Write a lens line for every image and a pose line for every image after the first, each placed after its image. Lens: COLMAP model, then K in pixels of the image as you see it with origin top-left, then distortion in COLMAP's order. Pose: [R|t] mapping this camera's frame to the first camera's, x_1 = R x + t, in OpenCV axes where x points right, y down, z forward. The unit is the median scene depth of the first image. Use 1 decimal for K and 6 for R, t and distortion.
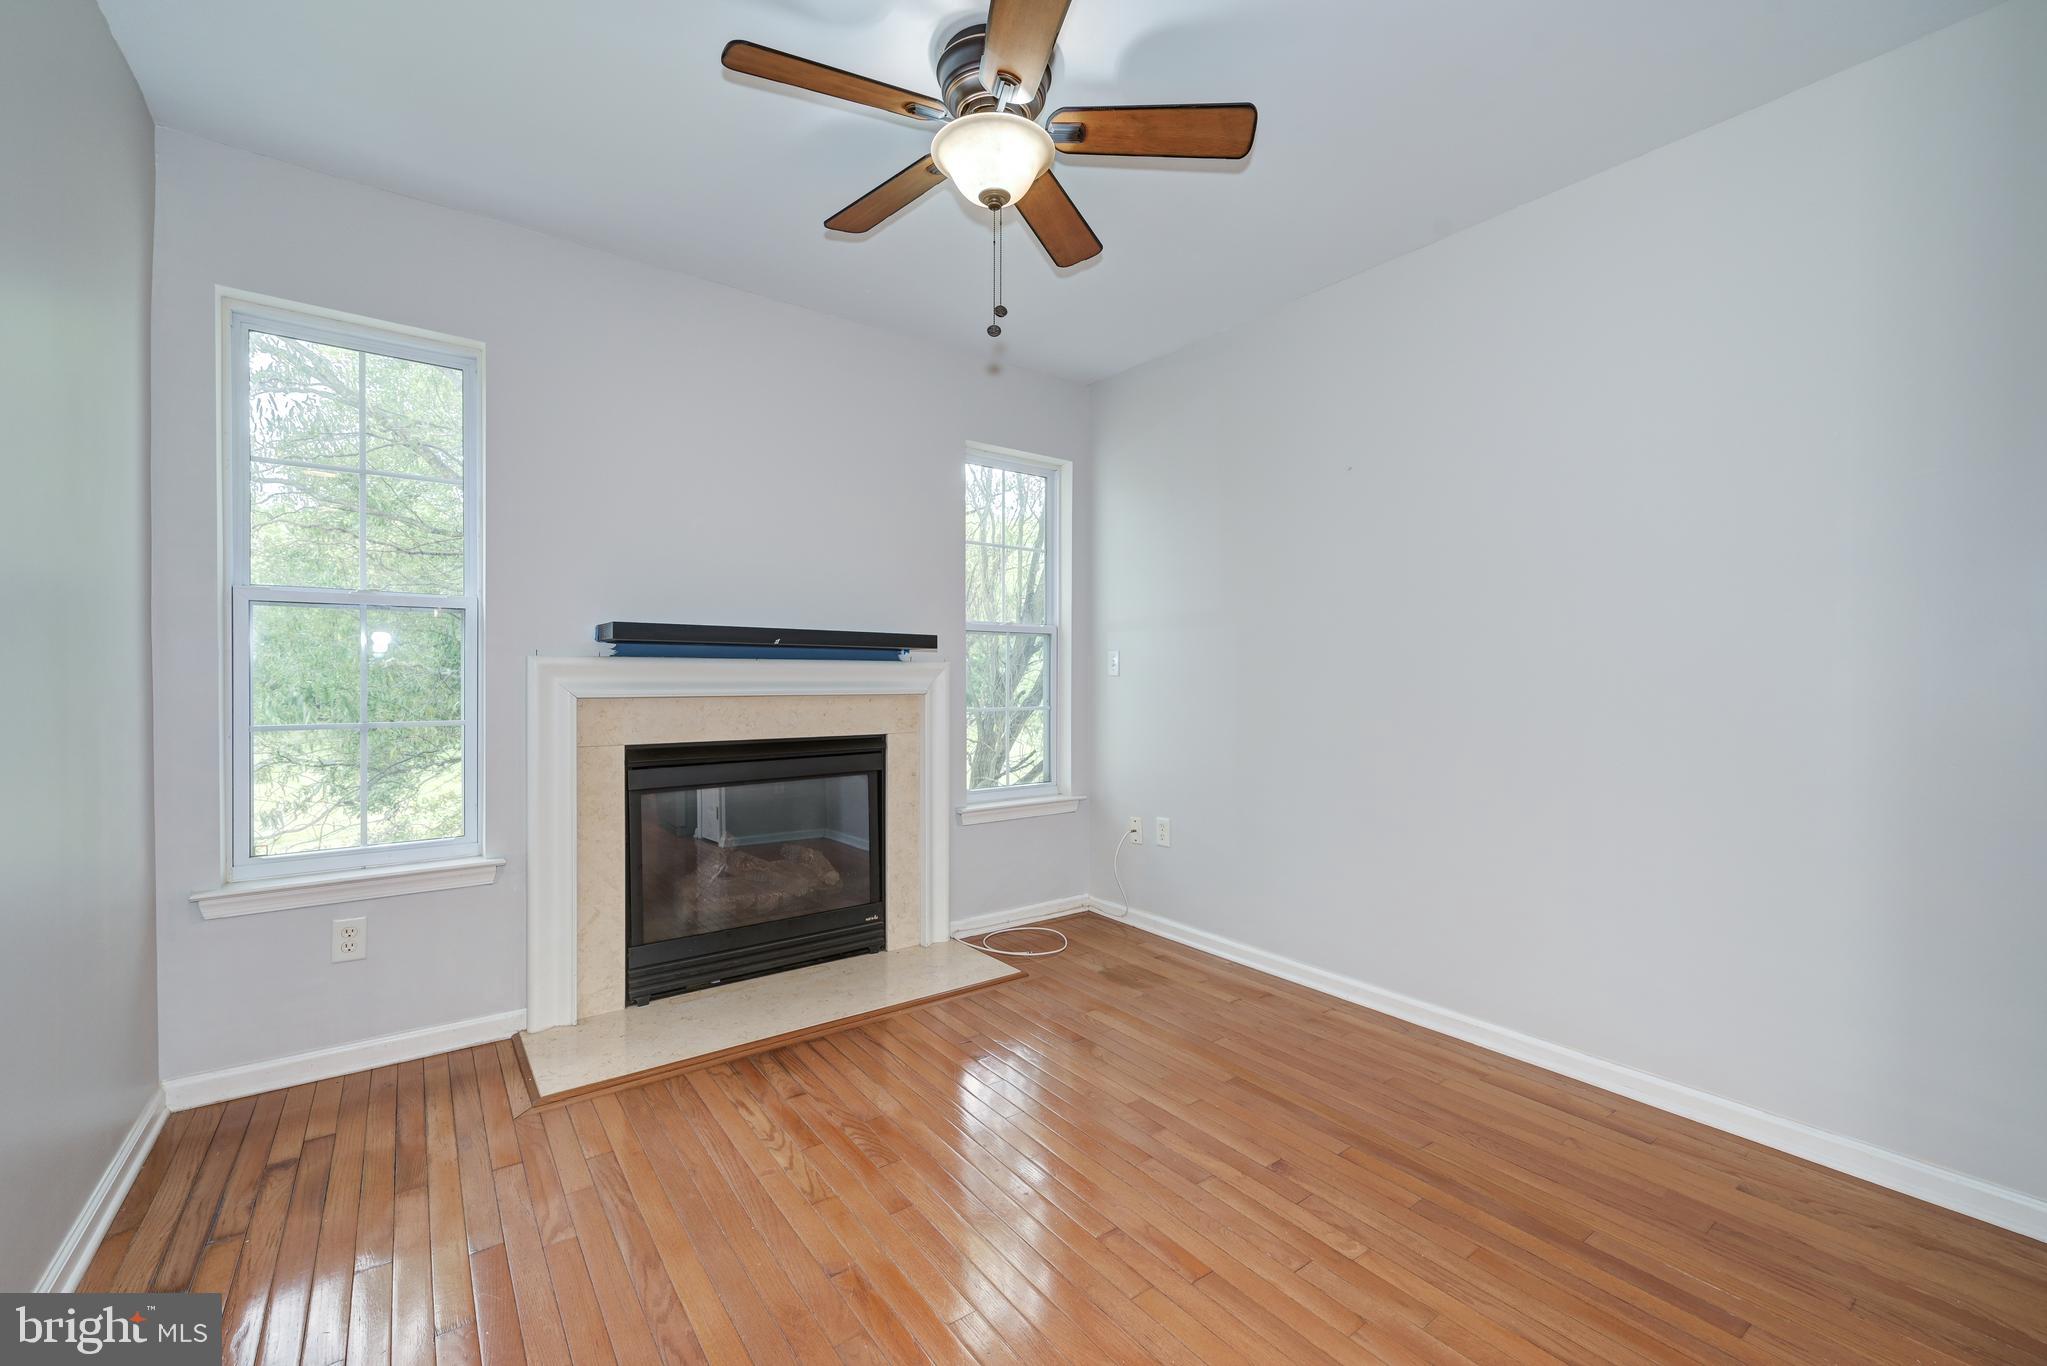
lens RADIAL K [[841.0, 0, 1031.1], [0, 841.0, 676.2], [0, 0, 1]] dist [-0.001005, -0.000238]
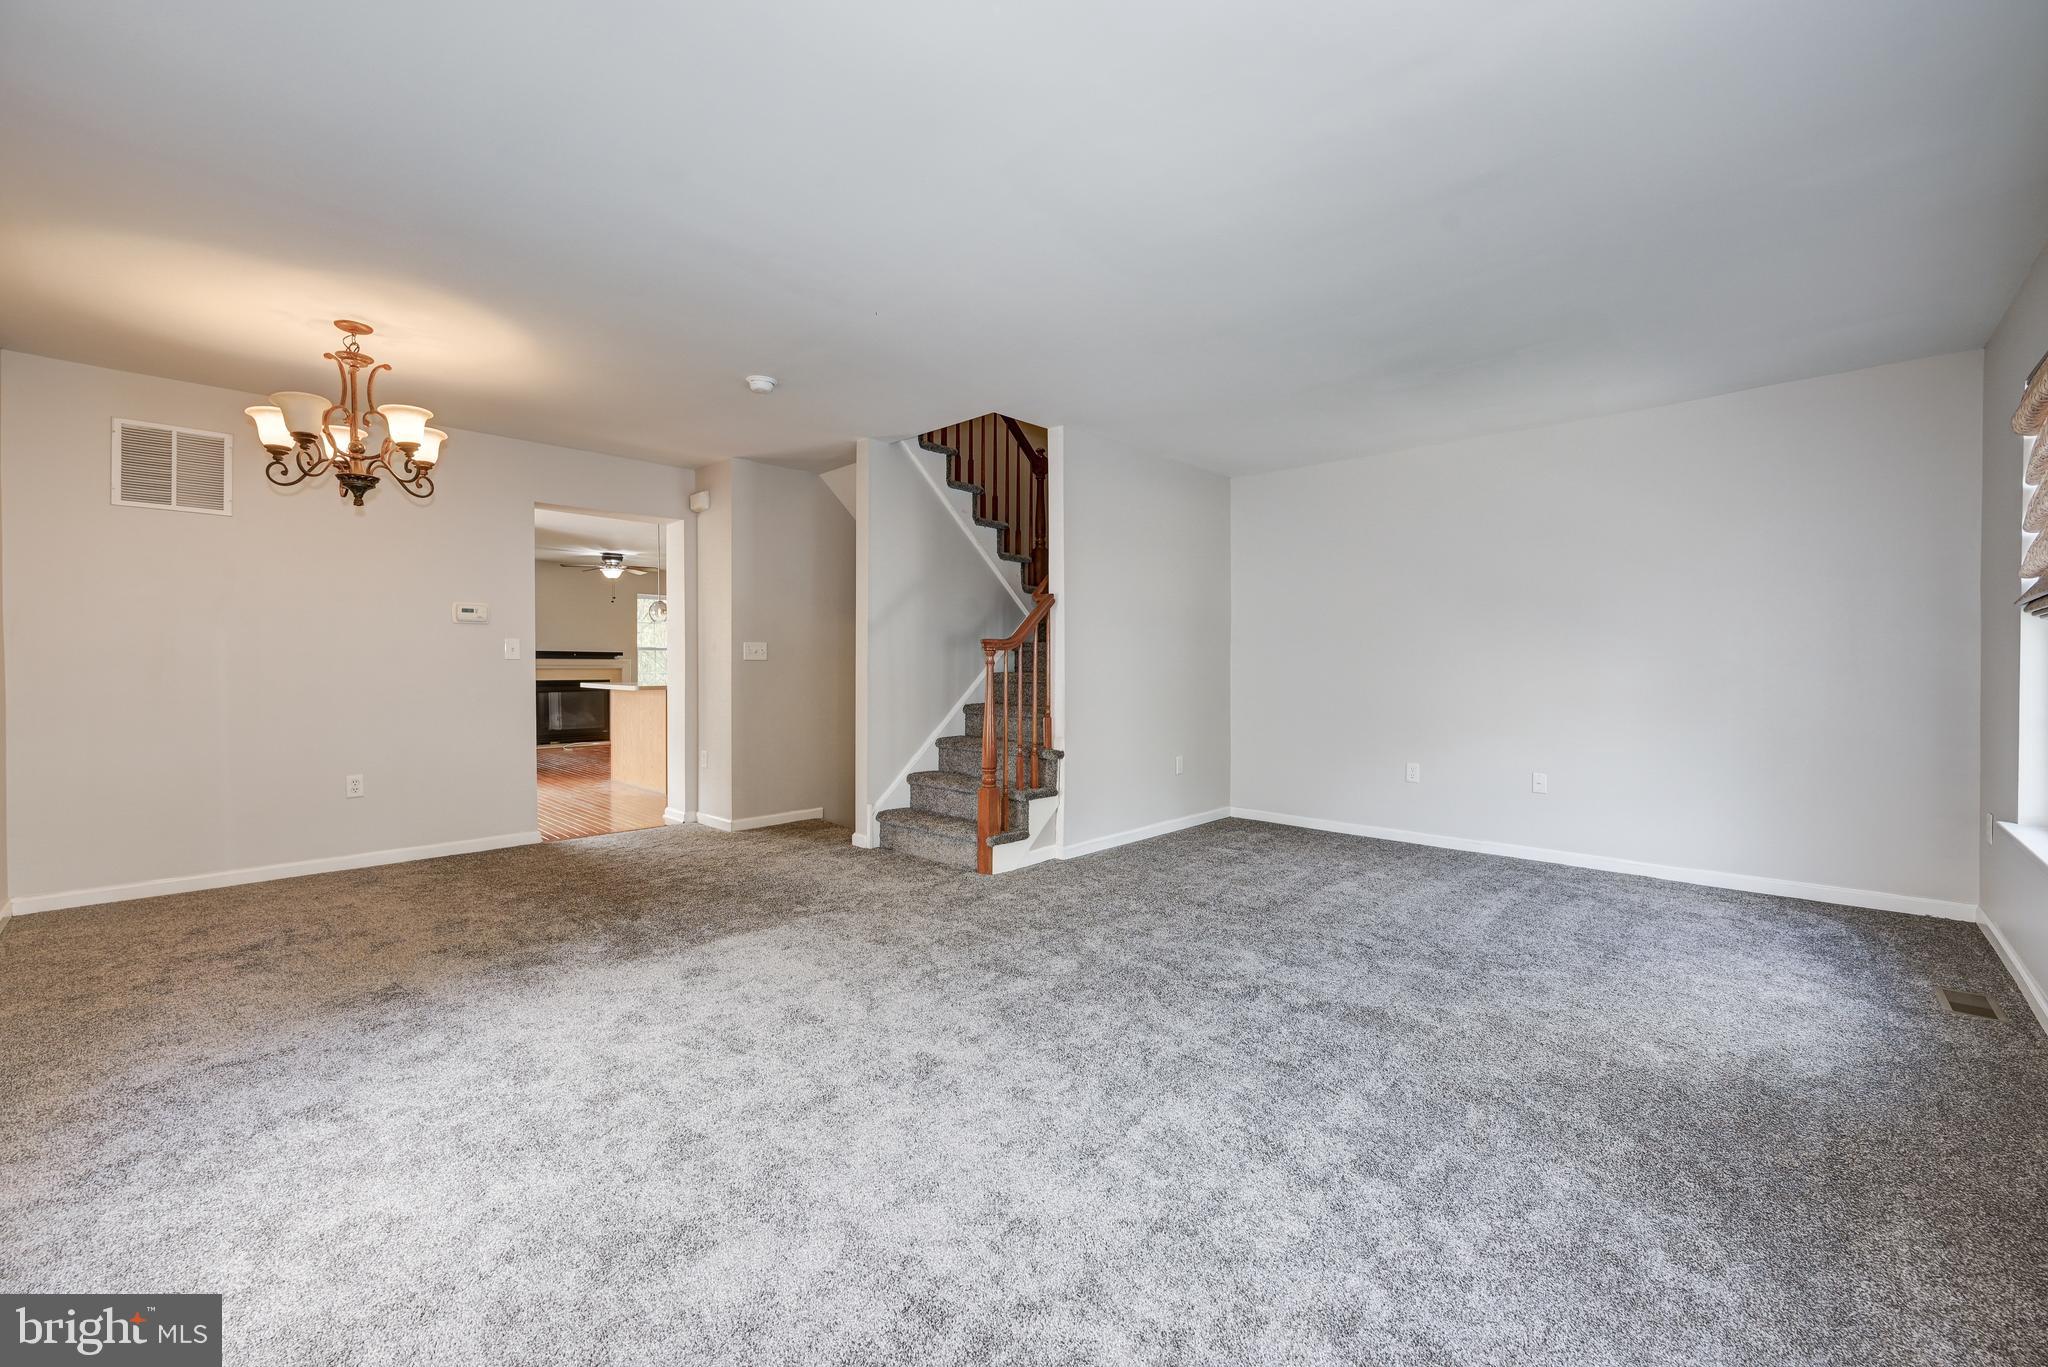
lens RADIAL K [[823.1, 0, 1026.6], [0, 823.1, 673.1], [0, 0, 1]] dist [-0.000059, -0.000572]
pose [[0.984601, -0.001544, 0.174807, 0.964979], [-0.000679, 0.999920, 0.012659, -0.004035], [-0.174813, -0.012583, 0.984521, -2.763569]]
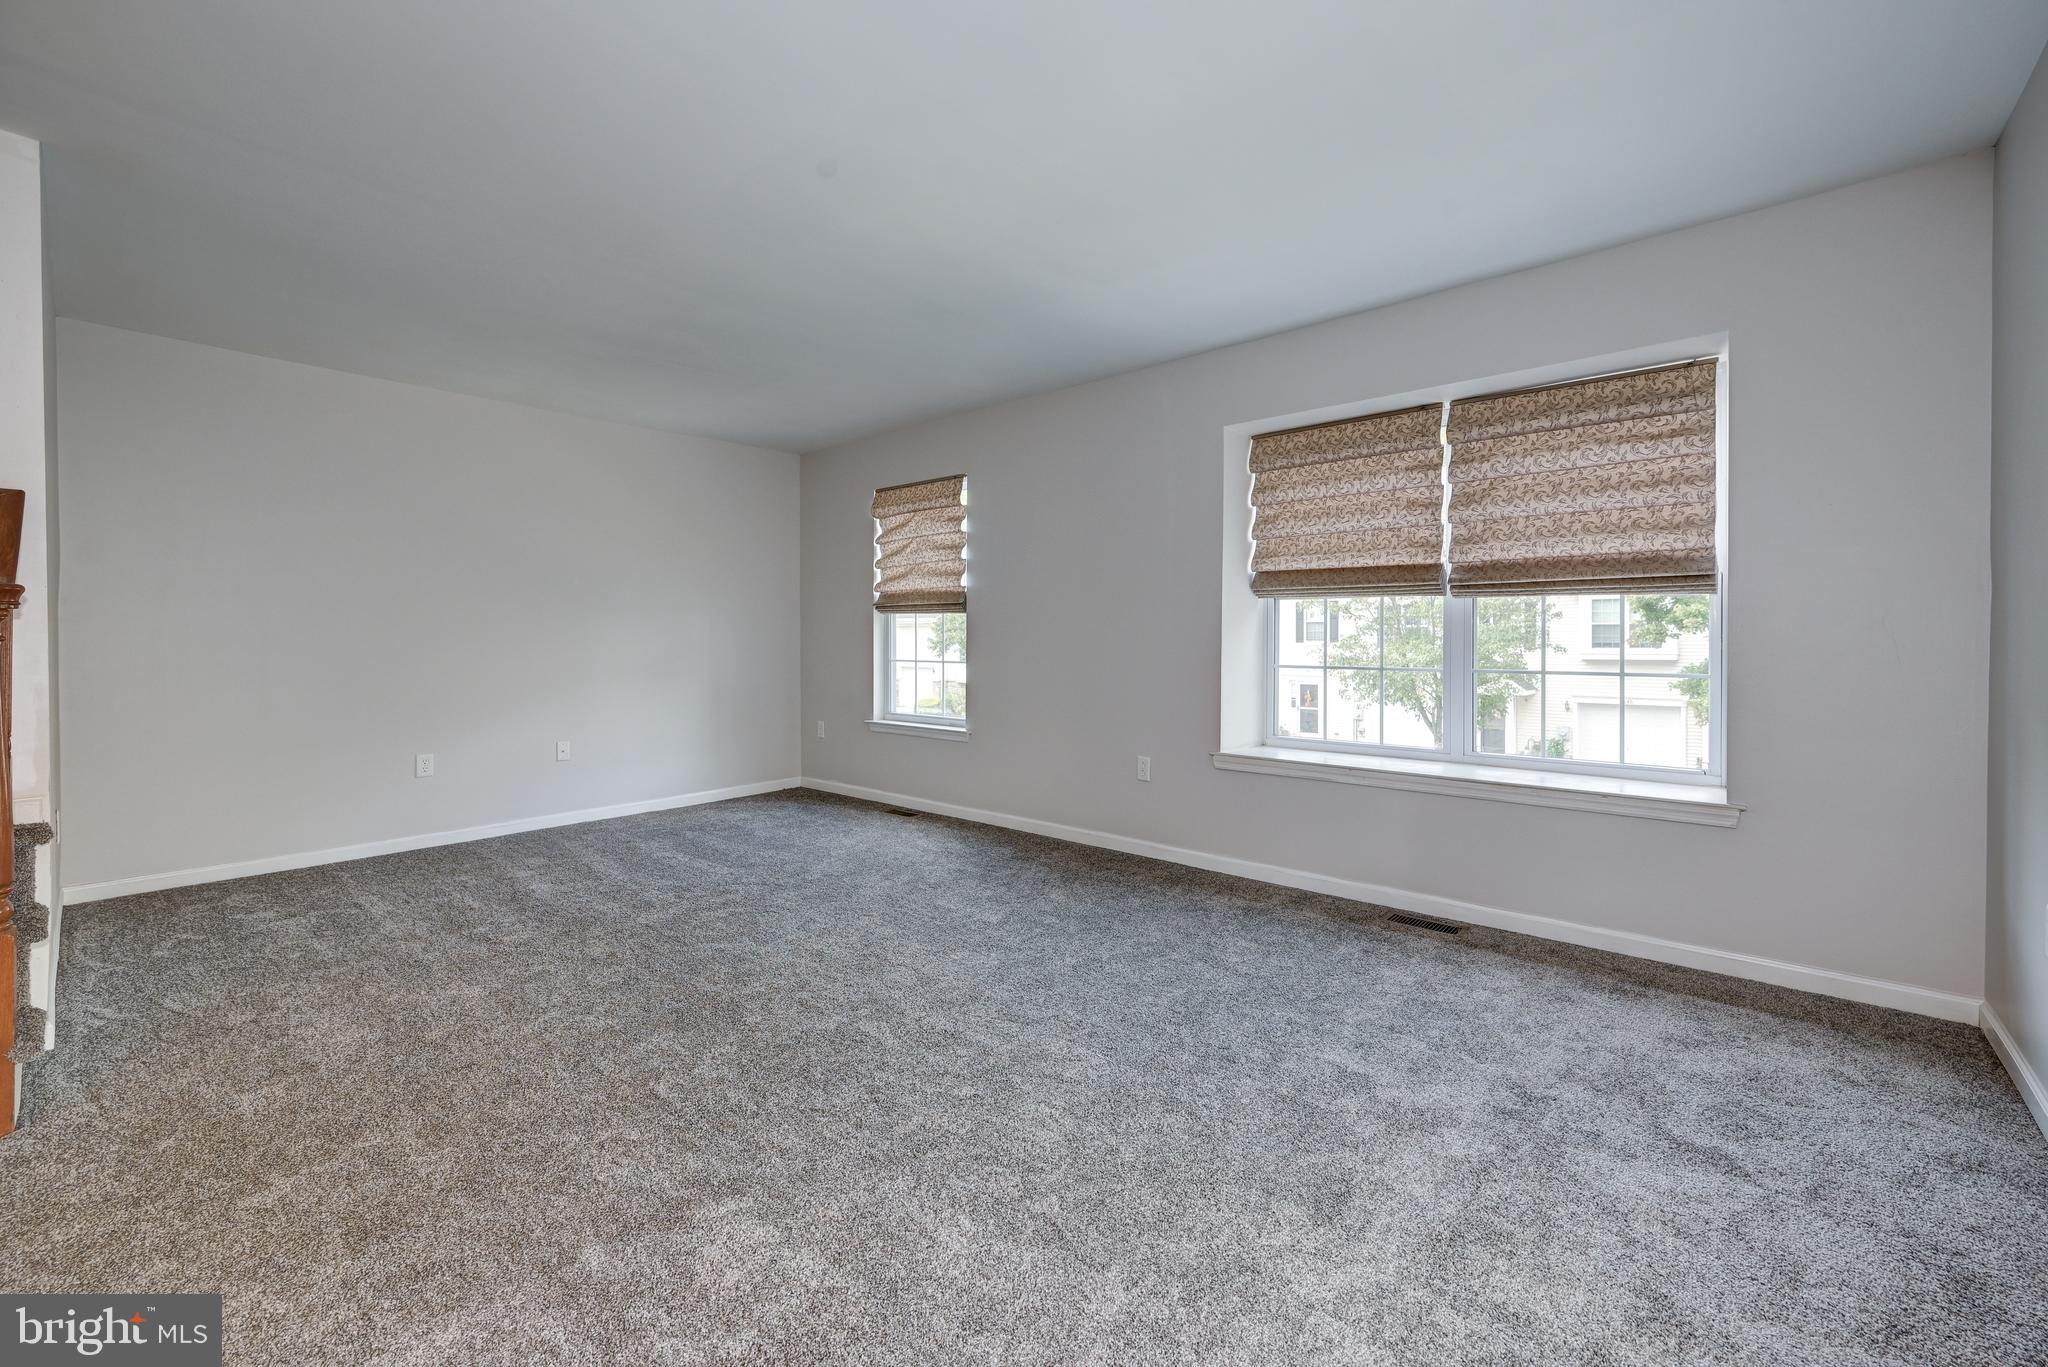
lens RADIAL K [[823.1, 0, 1012.4], [0, 823.1, 640.4], [0, 0, 1]] dist [-0.000059, -0.000572]
pose [[-0.210506, -0.002606, 0.977589, 0.457391], [0.004701, 0.999982, 0.003678, -0.002932], [-0.977581, 0.005370, -0.210490, -2.048719]]
